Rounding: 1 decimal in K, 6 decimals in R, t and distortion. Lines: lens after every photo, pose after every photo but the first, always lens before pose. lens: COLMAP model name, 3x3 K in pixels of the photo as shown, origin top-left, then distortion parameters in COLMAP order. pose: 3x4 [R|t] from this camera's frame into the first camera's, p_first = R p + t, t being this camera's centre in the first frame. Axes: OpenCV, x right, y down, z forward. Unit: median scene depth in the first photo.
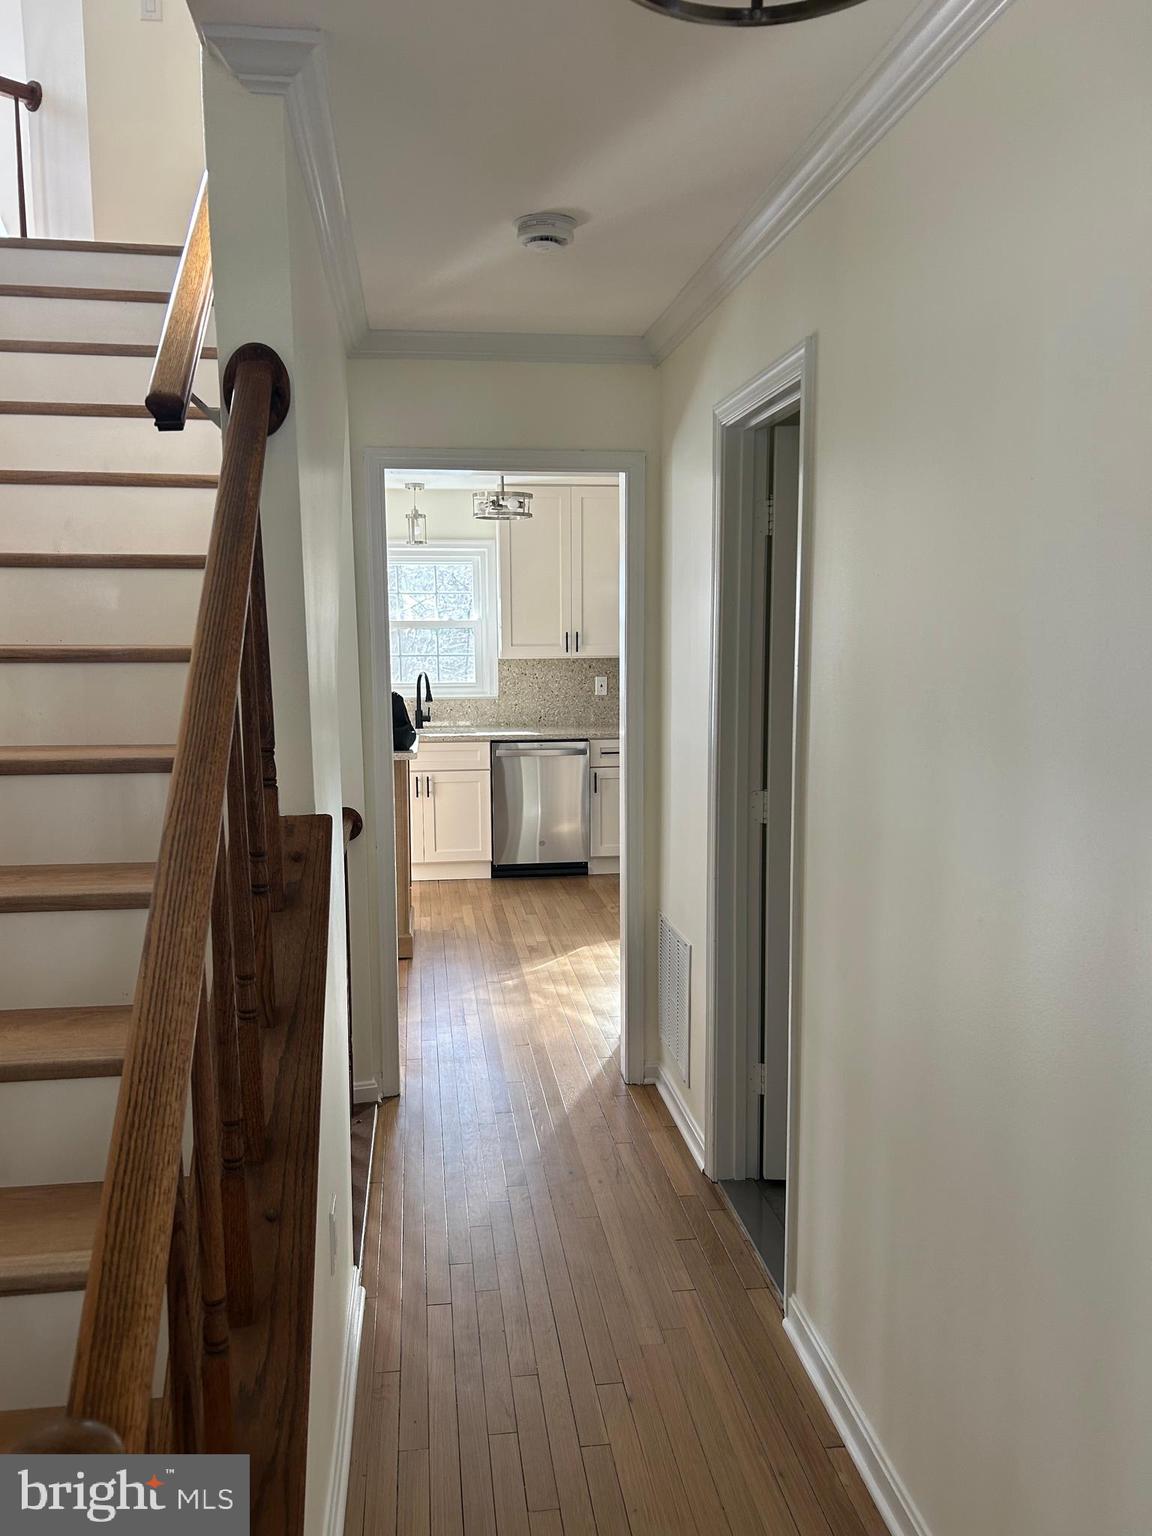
lens RADIAL K [[1179.4, 0, 566.0], [0, 1179.4, 762.2], [0, 0, 1]] dist [0.100202, -0.137957]
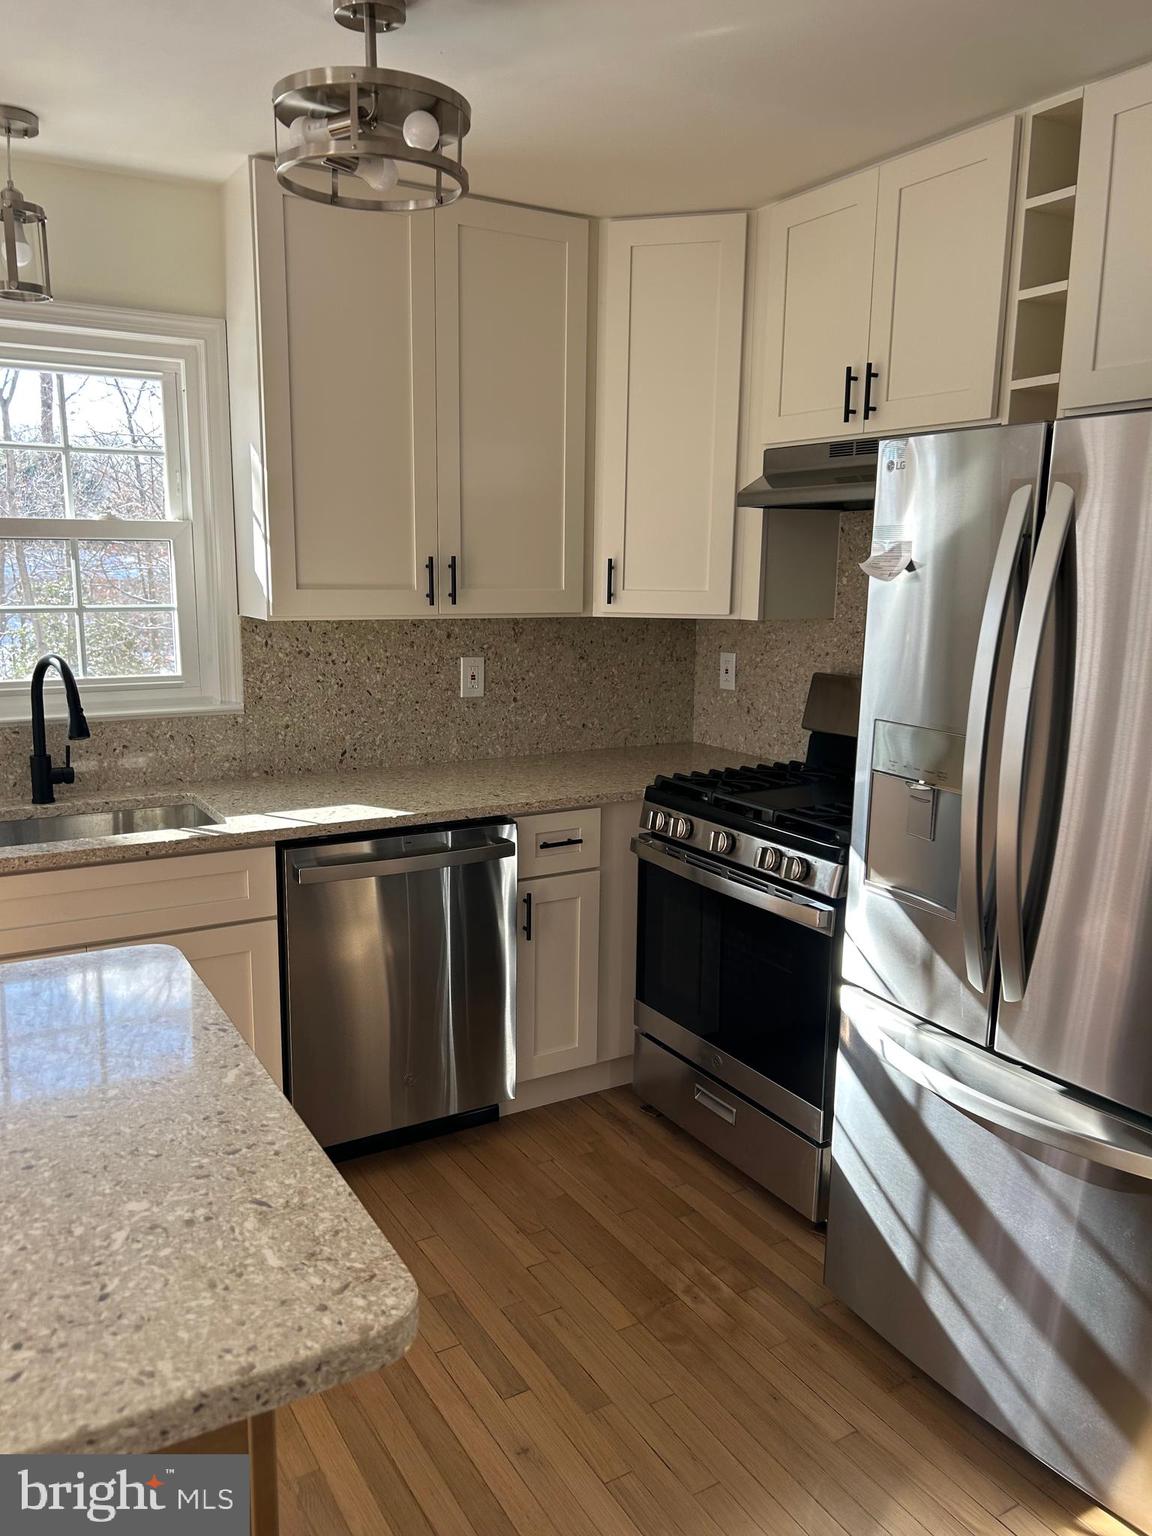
lens RADIAL K [[1179.4, 0, 566.0], [0, 1179.4, 762.2], [0, 0, 1]] dist [0.100202, -0.137957]
pose [[0.921503, -0.050182, 0.385116, -0.119046], [0.028019, 0.997623, 0.062951, -0.062246], [-0.387359, -0.047219, 0.920719, 0.590257]]
